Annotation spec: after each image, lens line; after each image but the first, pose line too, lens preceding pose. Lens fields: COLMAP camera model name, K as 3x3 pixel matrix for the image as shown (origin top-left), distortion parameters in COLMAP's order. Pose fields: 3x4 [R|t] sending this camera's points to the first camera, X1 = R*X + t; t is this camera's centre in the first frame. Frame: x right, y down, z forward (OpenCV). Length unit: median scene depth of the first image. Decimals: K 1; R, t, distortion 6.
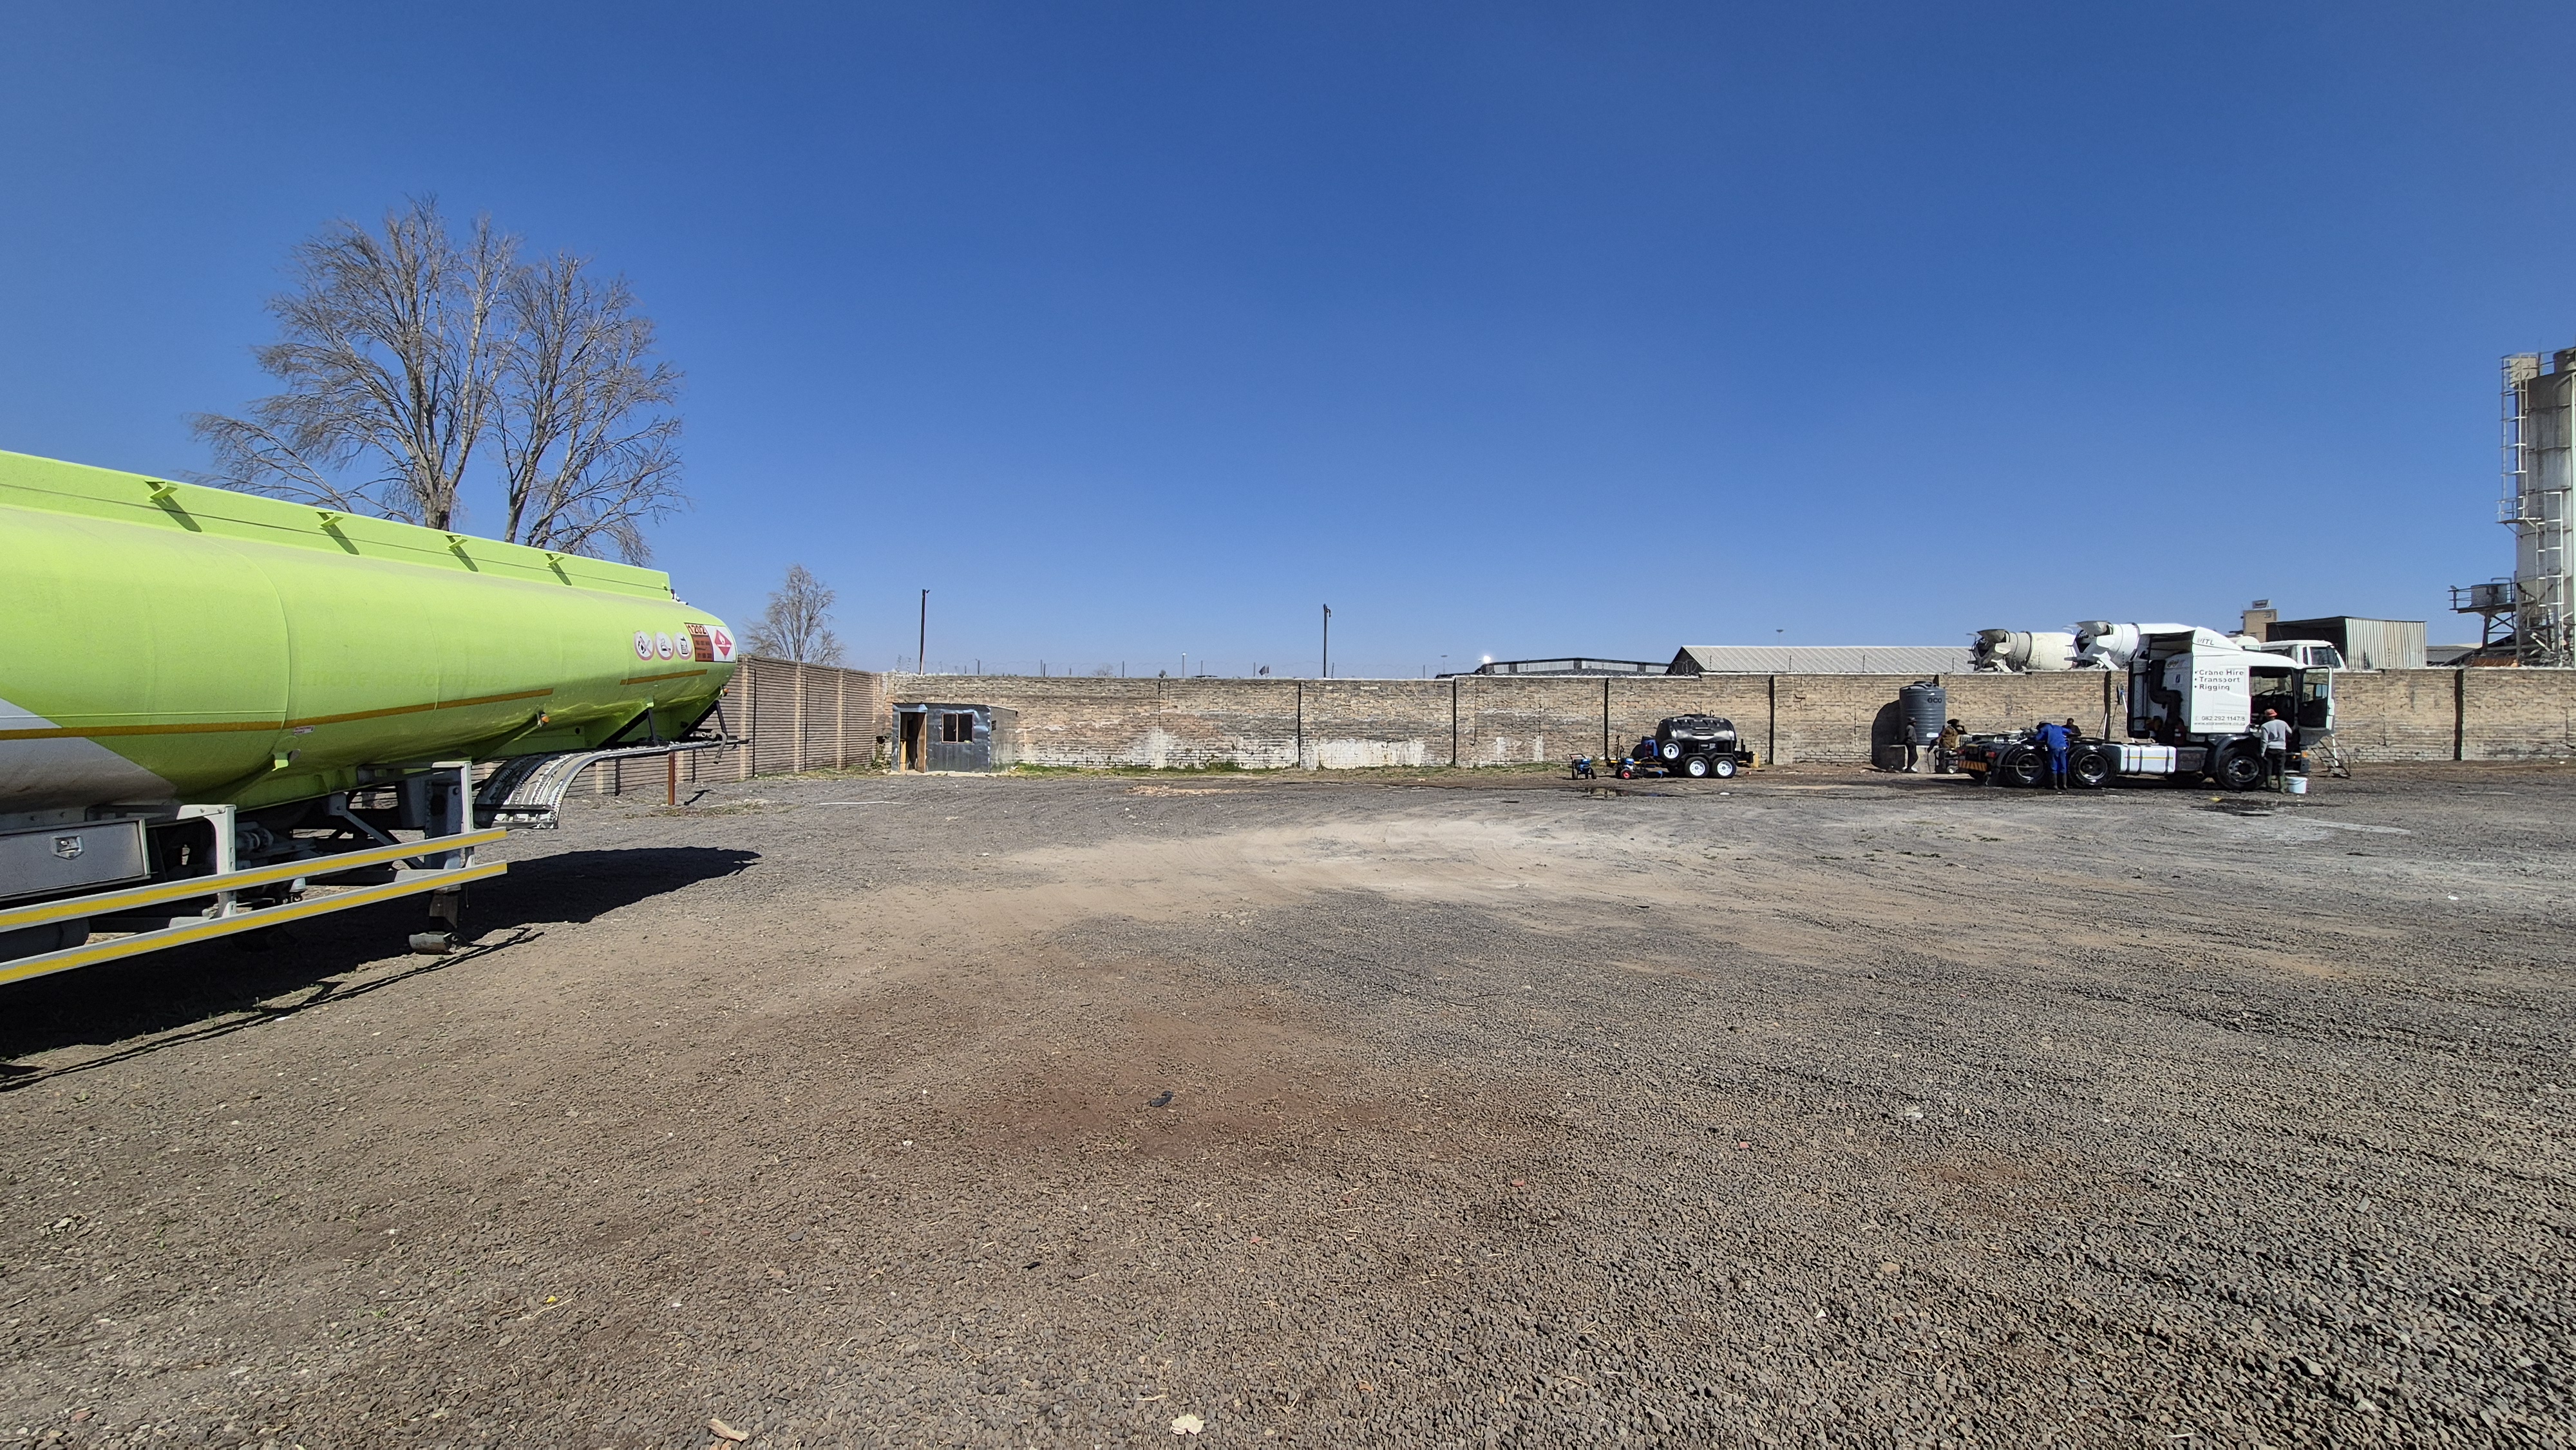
lens RADIAL K [[1056.2, 0, 1308.7], [0, 1056.2, 715.6], [0, 0, 1]] dist [-0.002919, 0.002089]
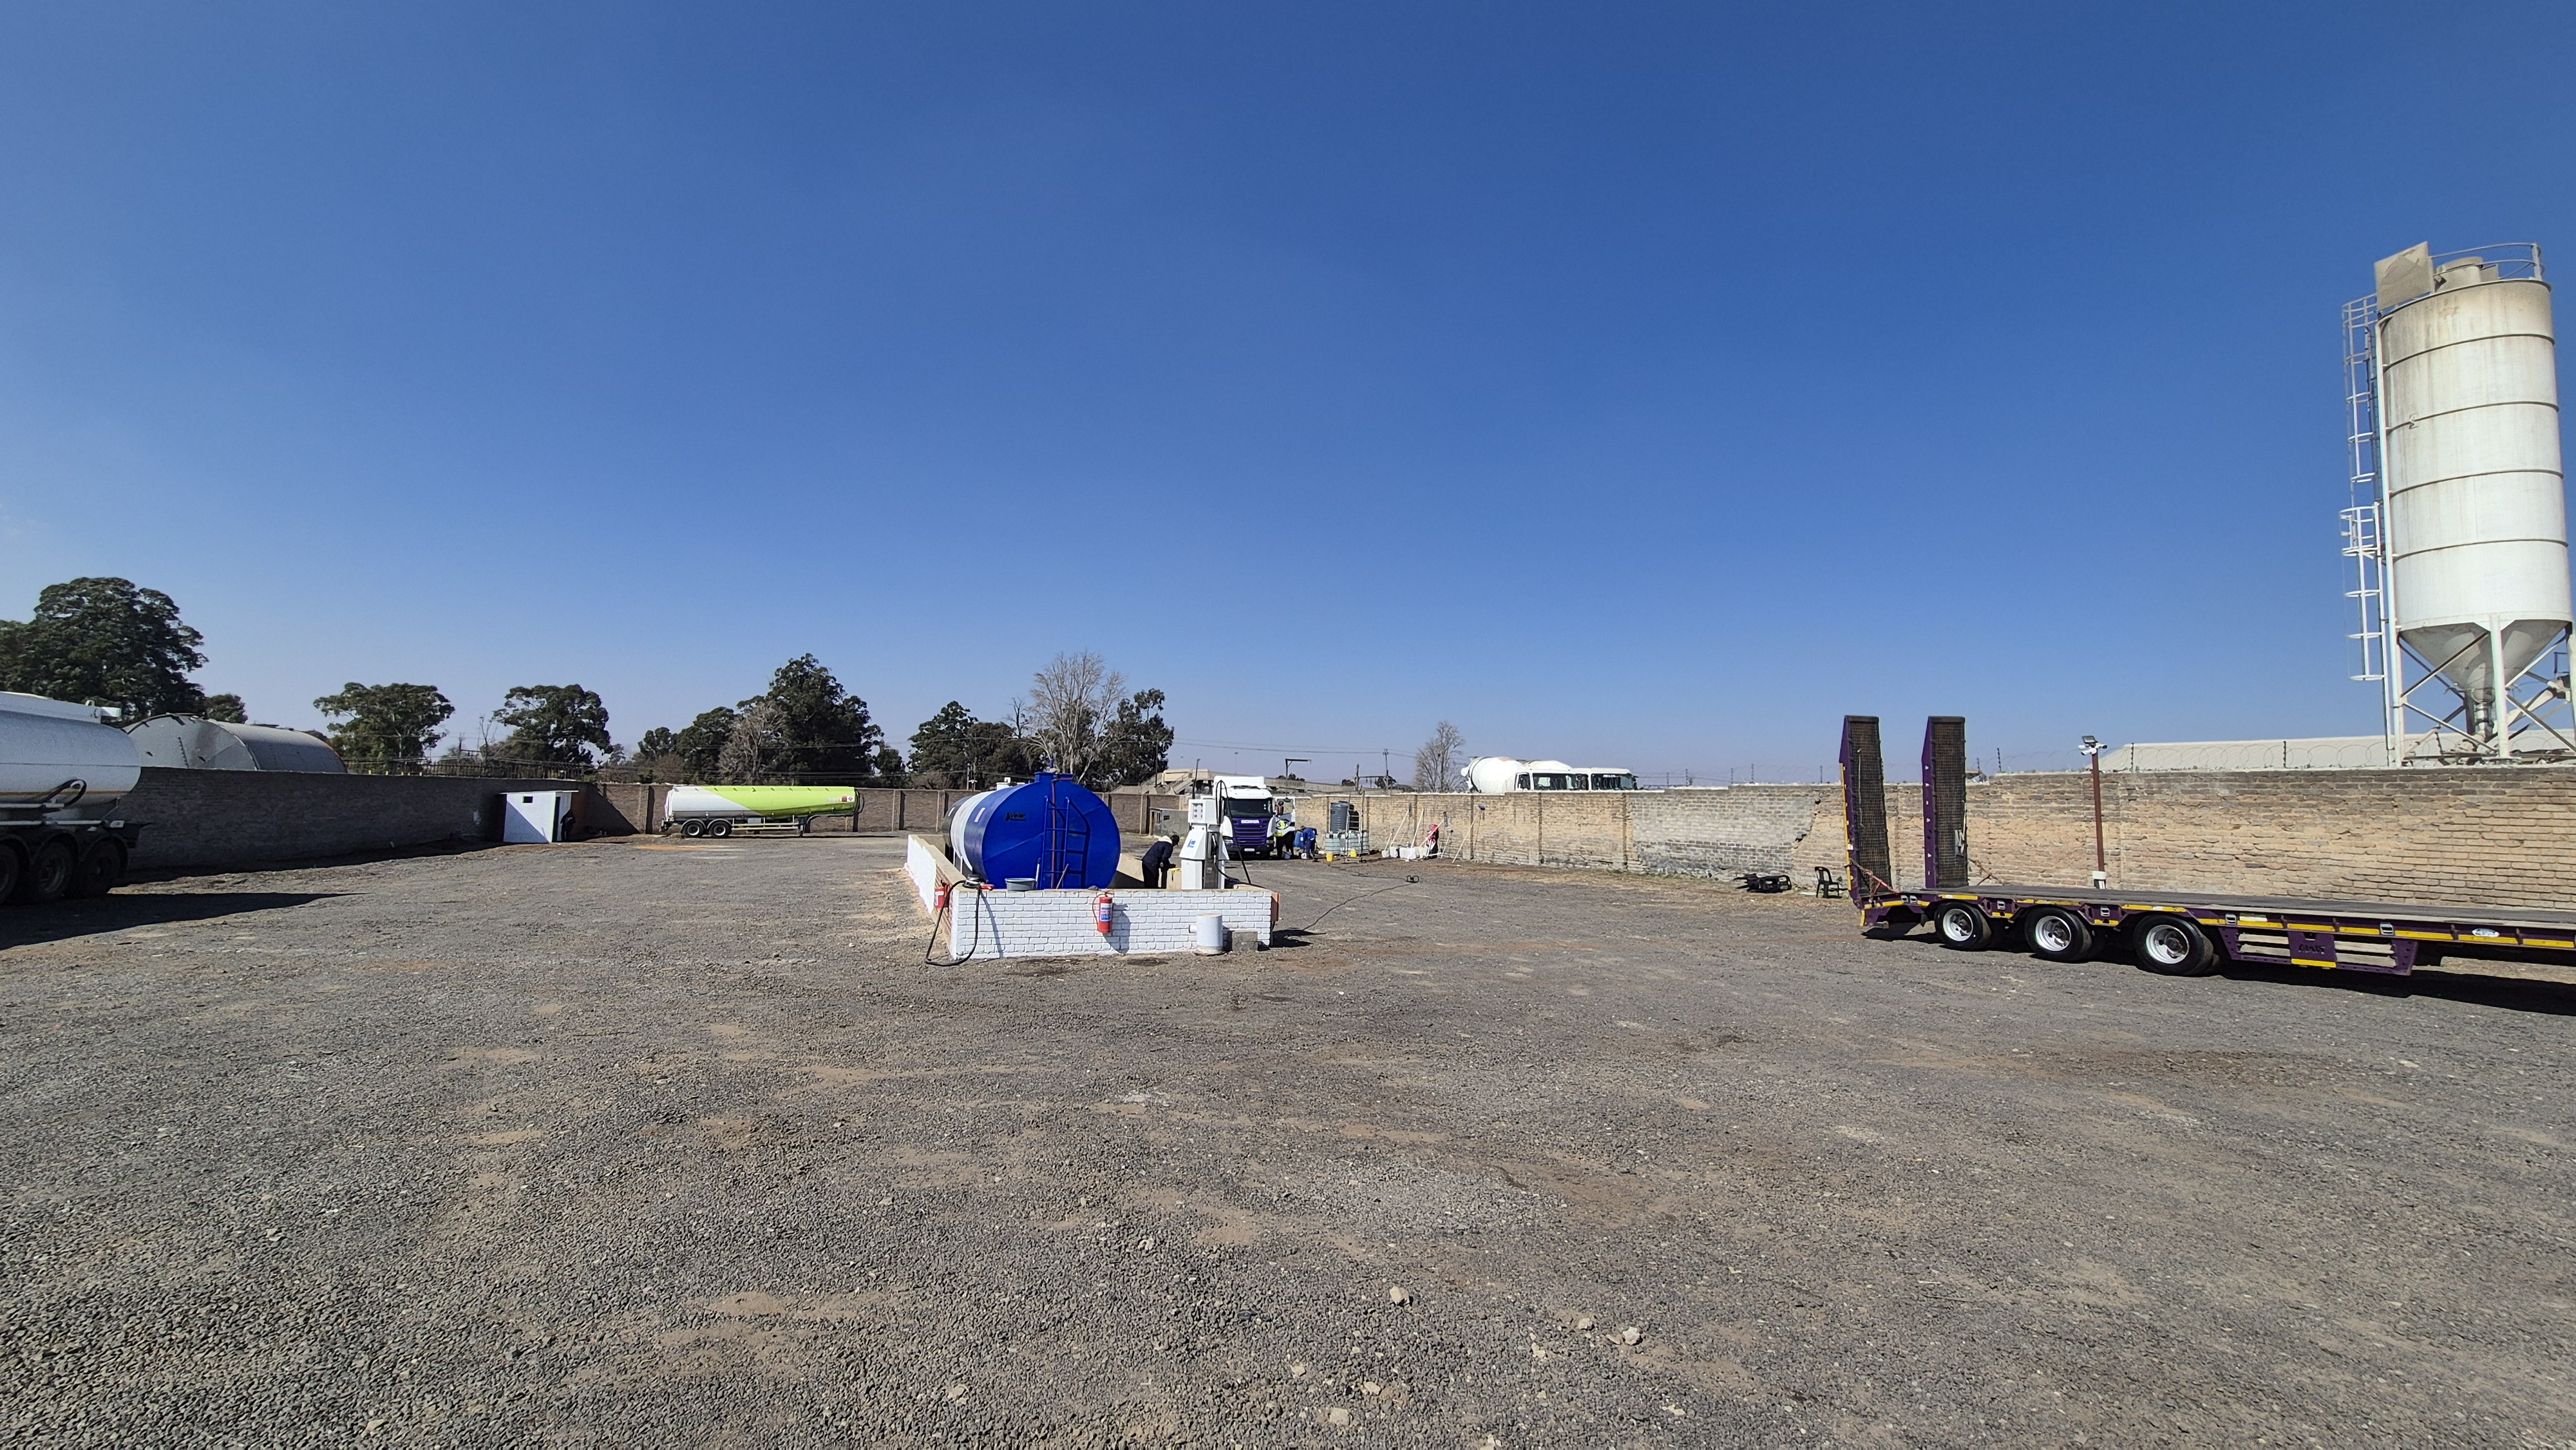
lens RADIAL K [[1056.2, 0, 1308.3], [0, 1056.2, 711.4], [0, 0, 1]] dist [-0.002919, 0.002089]
pose [[0.453589, -0.072236, -0.888278, 2.884850], [-0.016156, 0.995879, -0.089236, -0.032370], [0.891064, 0.054828, 0.450553, 0.262497]]
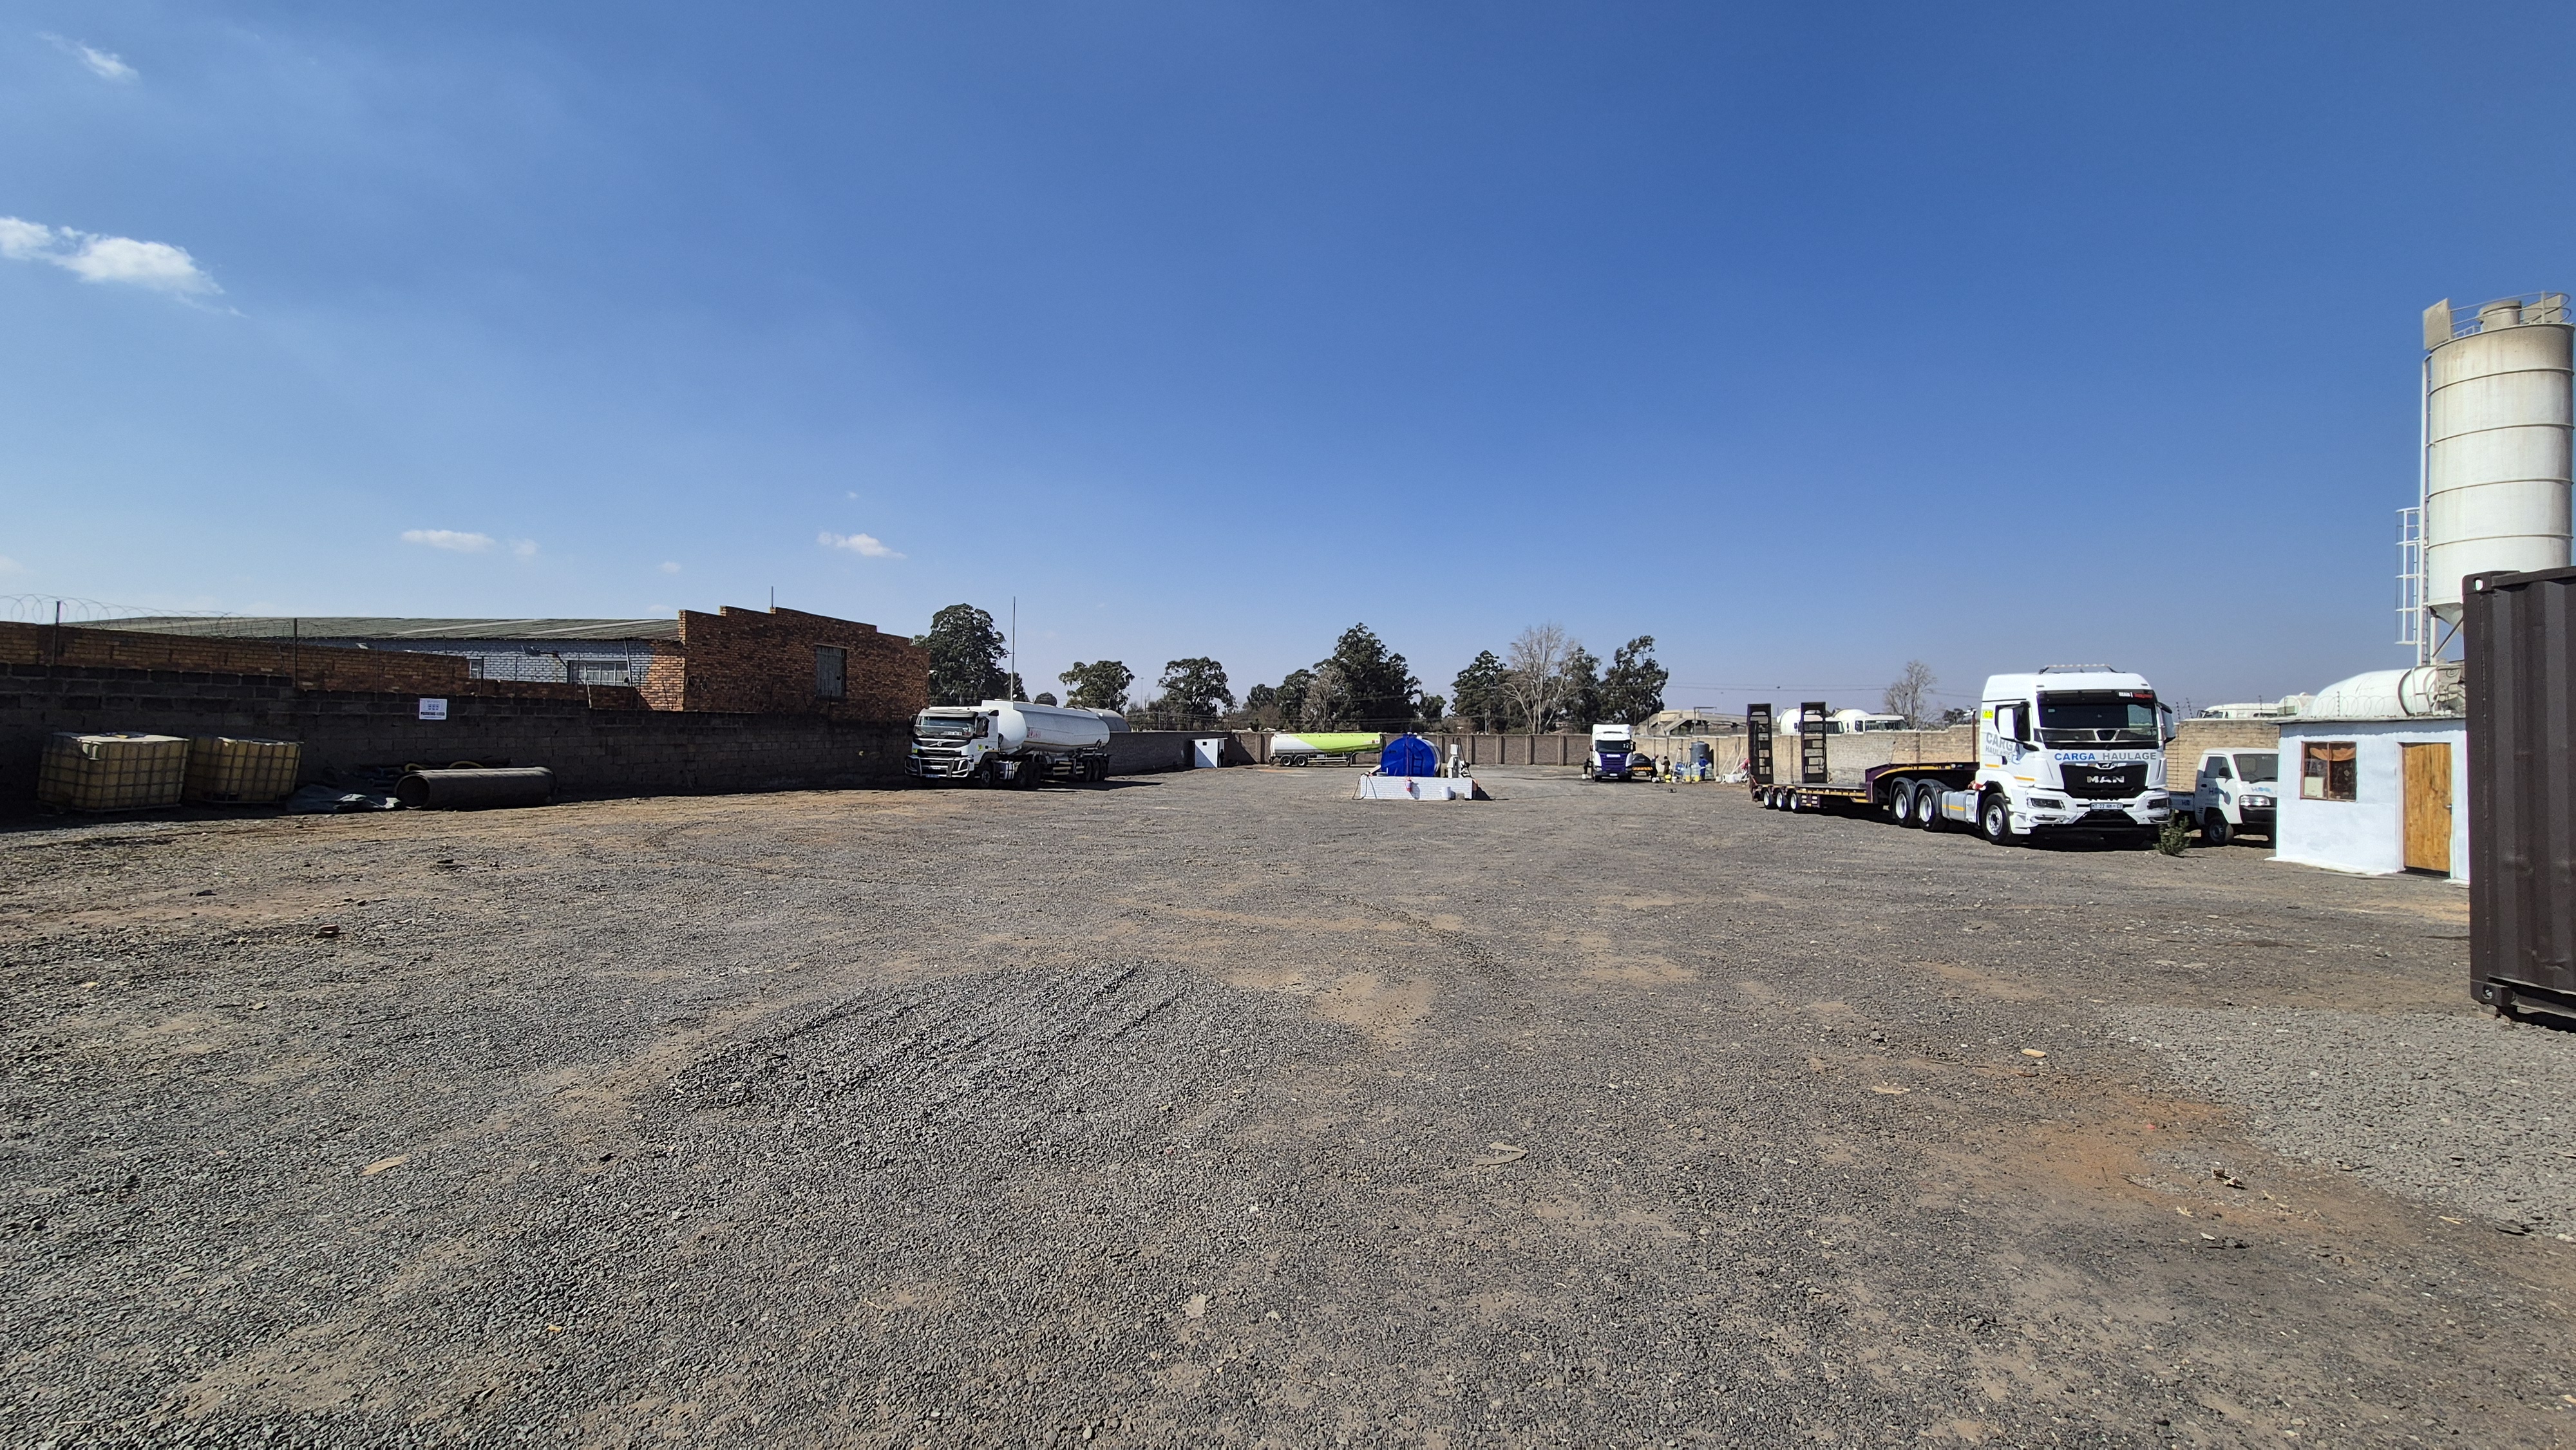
lens RADIAL K [[1056.2, 0, 1309.6], [0, 1056.2, 719.6], [0, 0, 1]] dist [-0.002919, 0.002089]
pose [[-0.033012, -0.016436, -0.999320, 4.035754], [-0.009234, 0.999827, -0.016139, -0.047031], [0.999412, 0.008695, -0.033158, 0.330506]]
